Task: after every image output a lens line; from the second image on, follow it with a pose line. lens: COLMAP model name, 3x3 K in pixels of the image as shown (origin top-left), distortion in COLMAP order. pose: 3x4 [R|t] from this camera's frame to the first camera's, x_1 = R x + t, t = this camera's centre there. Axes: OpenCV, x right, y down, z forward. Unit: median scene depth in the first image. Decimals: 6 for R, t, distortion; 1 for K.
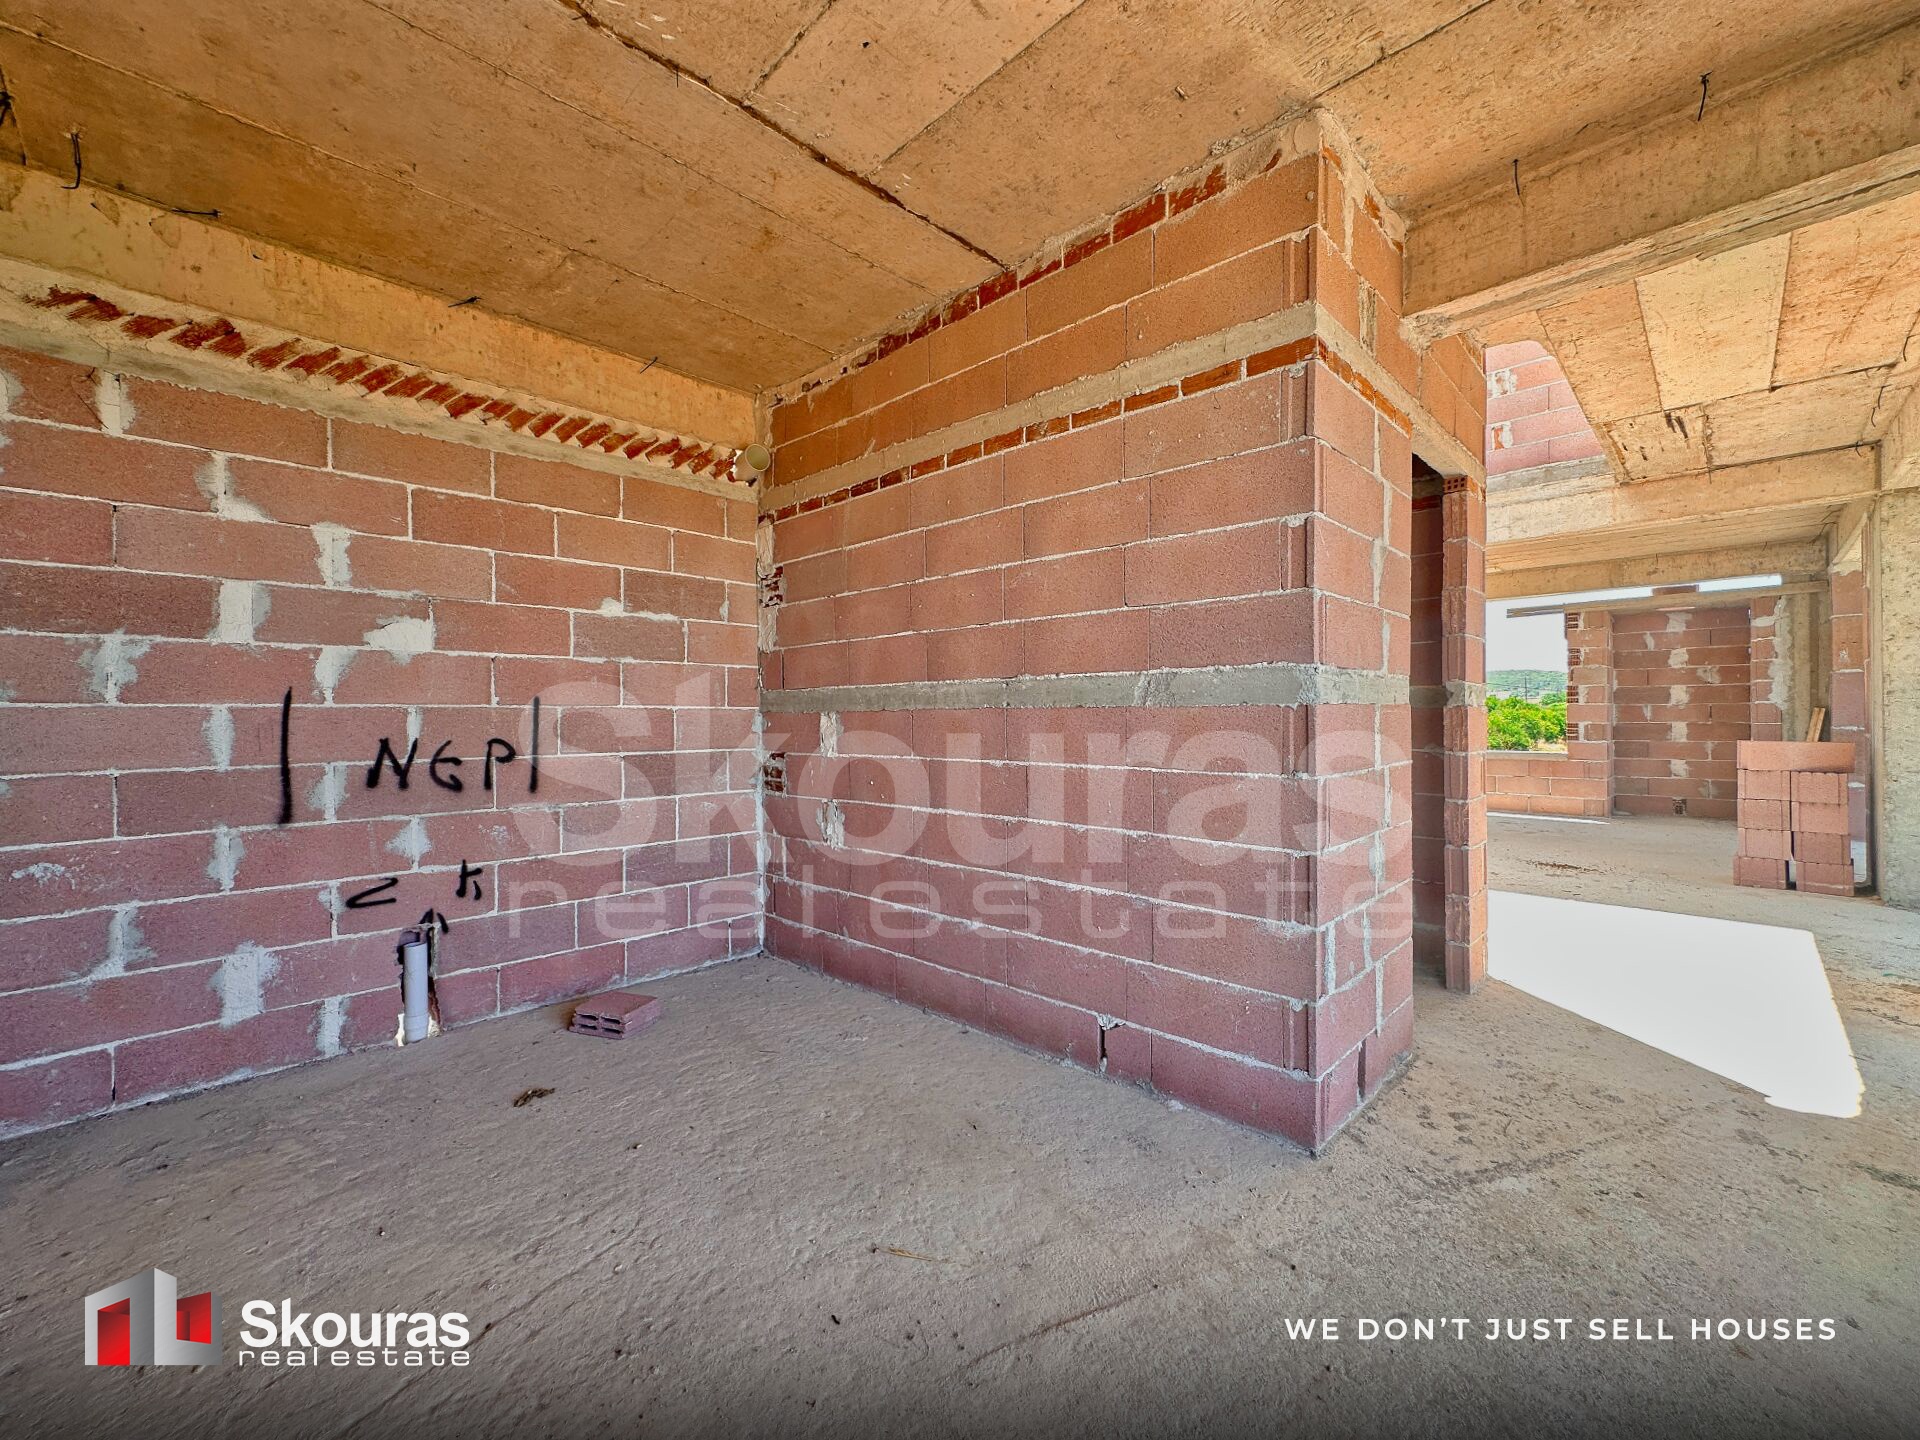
lens RADIAL K [[774.9, 0, 960.0], [0, 774.9, 720.0], [0, 0, 1]] dist [-0.002191, -0.000126]
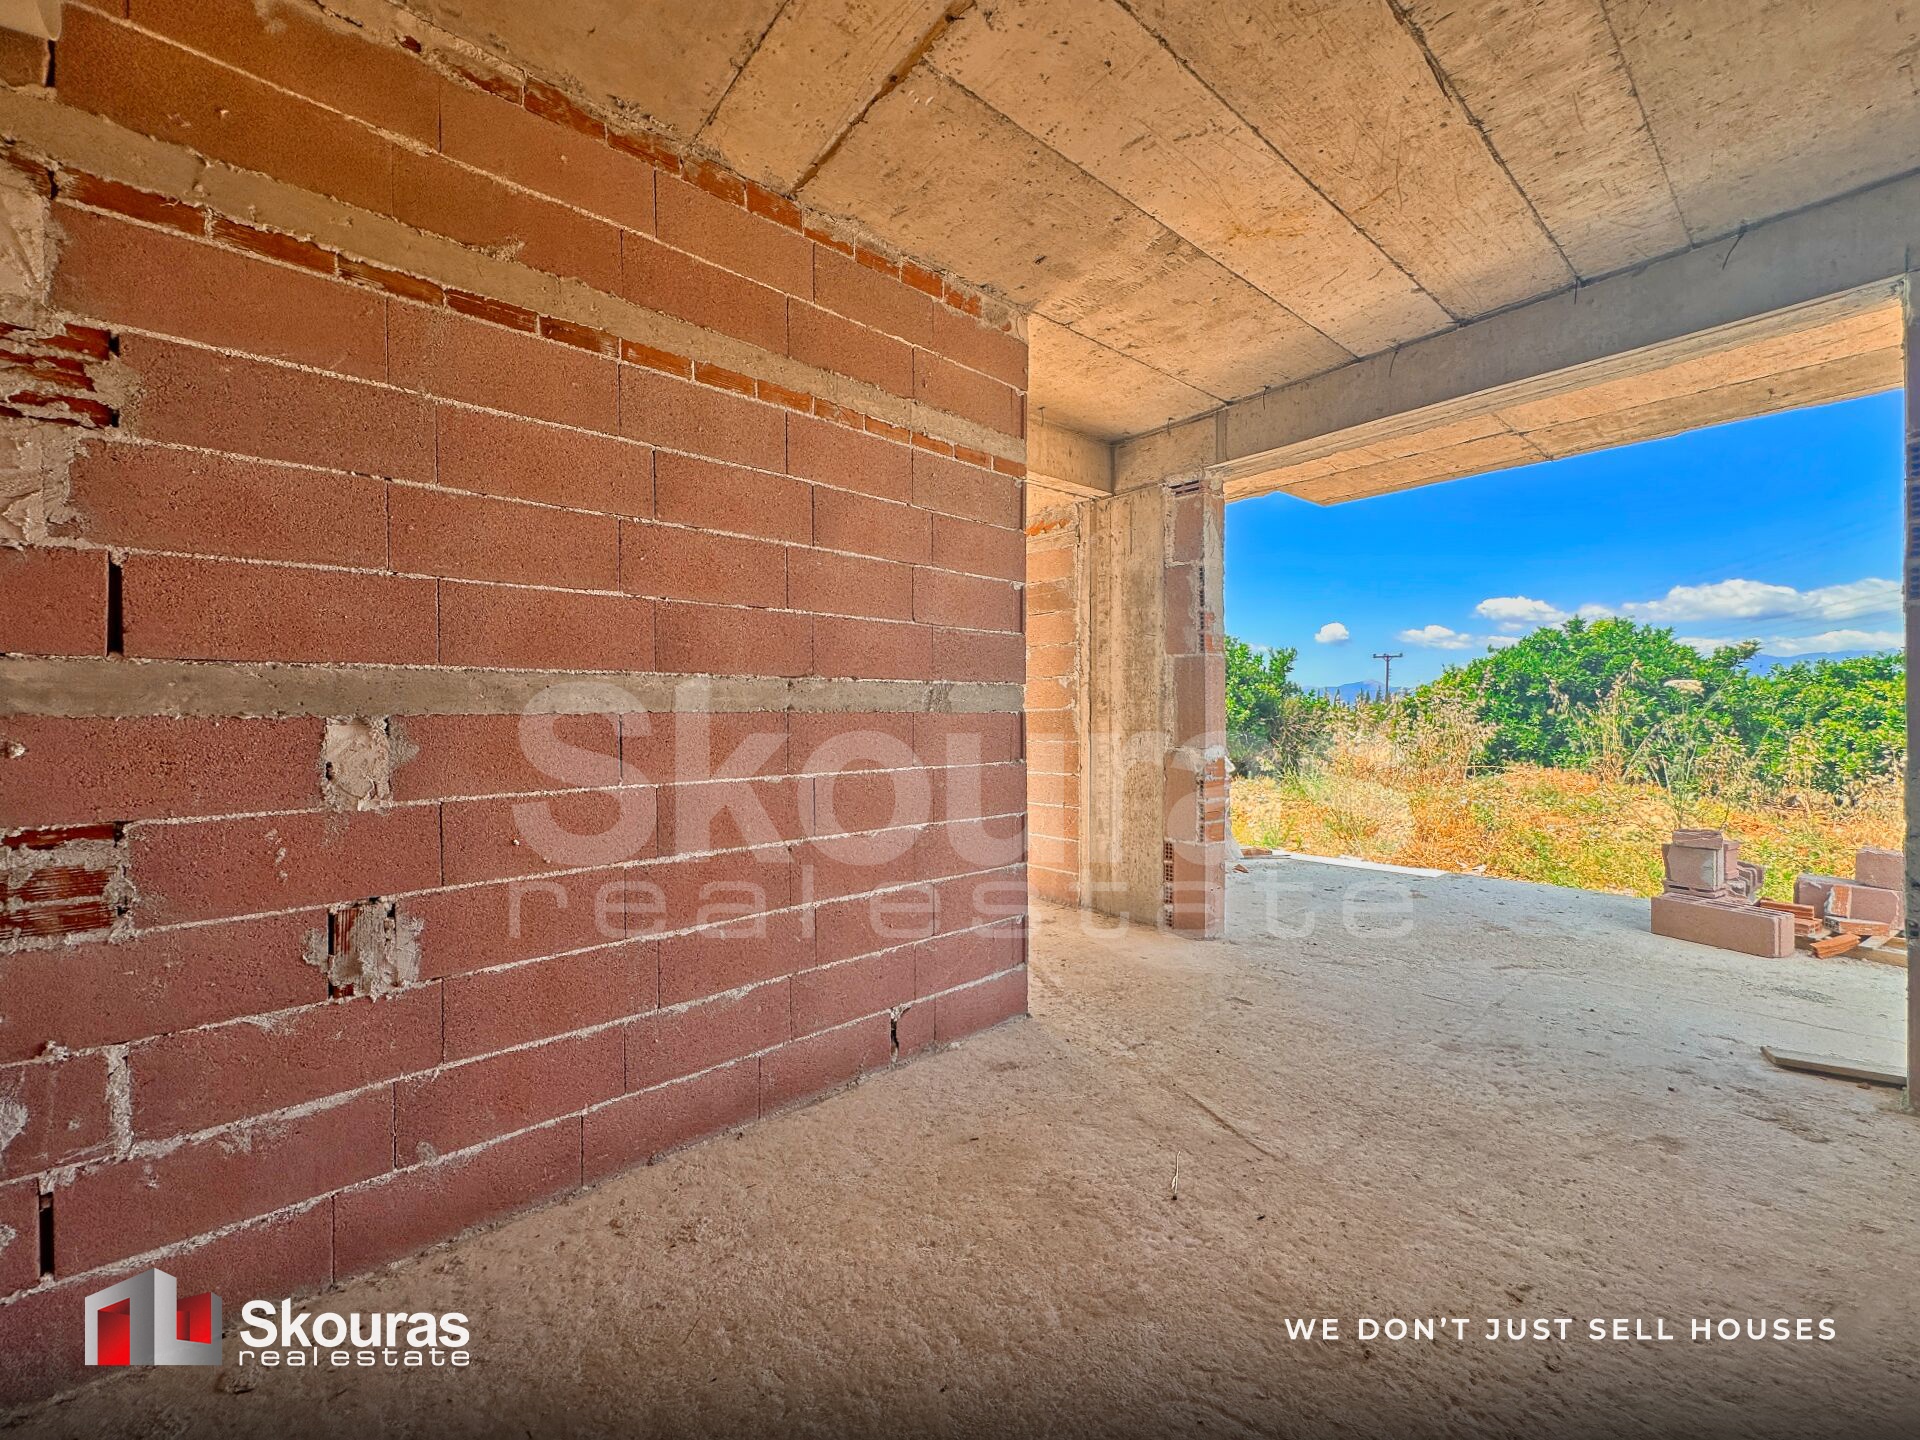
lens RADIAL K [[774.9, 0, 960.0], [0, 774.9, 720.0], [0, 0, 1]] dist [-0.002191, -0.000126]
pose [[0.080162, 0.000896, 0.996781, -0.742029], [0.013885, 0.999902, -0.002015, -0.002489], [-0.996685, 0.014002, 0.080142, 0.720563]]
